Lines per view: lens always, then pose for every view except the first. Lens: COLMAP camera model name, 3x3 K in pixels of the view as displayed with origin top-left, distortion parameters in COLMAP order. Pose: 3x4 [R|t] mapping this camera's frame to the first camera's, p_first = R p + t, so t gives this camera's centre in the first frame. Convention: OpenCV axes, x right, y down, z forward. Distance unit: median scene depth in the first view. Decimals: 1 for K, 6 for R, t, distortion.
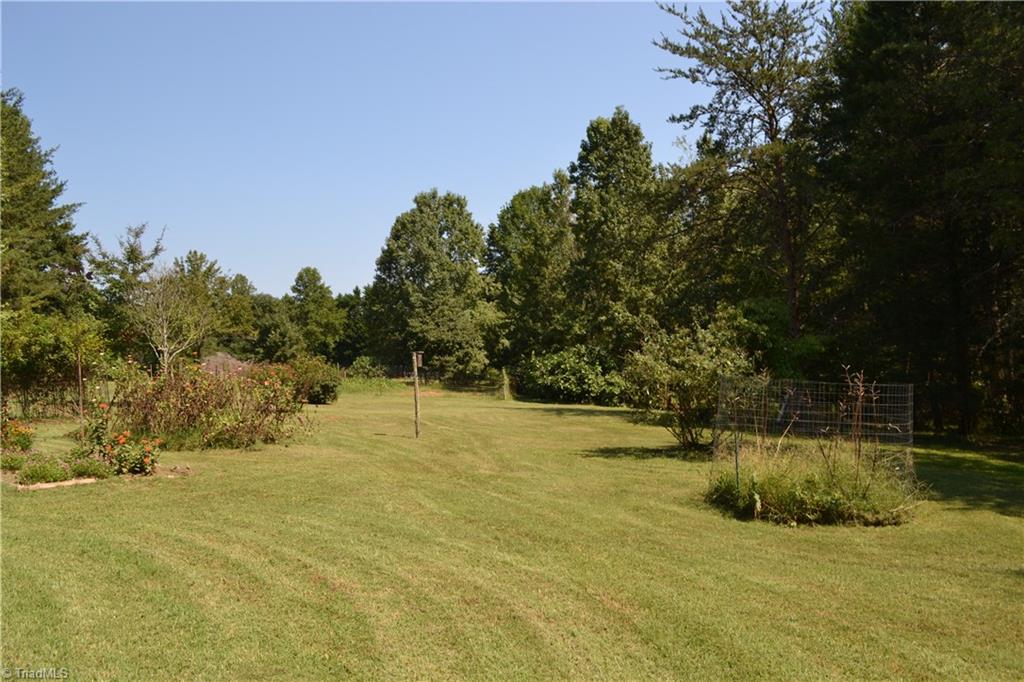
lens RADIAL K [[803.4, 0, 508.1], [0, 803.4, 347.4], [0, 0, 1]] dist [-0.084536, -0.005730]
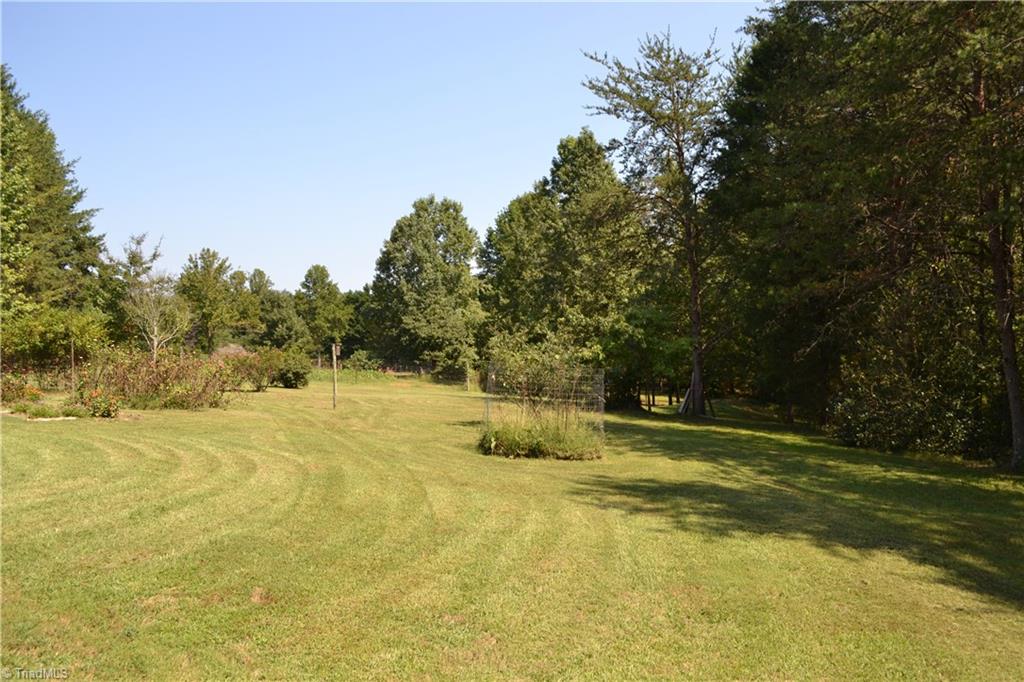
lens RADIAL K [[803.4, 0, 514.7], [0, 803.4, 343.6], [0, 0, 1]] dist [-0.084536, -0.005730]
pose [[0.999578, 0.020475, -0.020614, 0.070059], [-0.020527, 0.999787, -0.002289, 0.000836], [0.020562, 0.002711, 0.999785, -0.101125]]
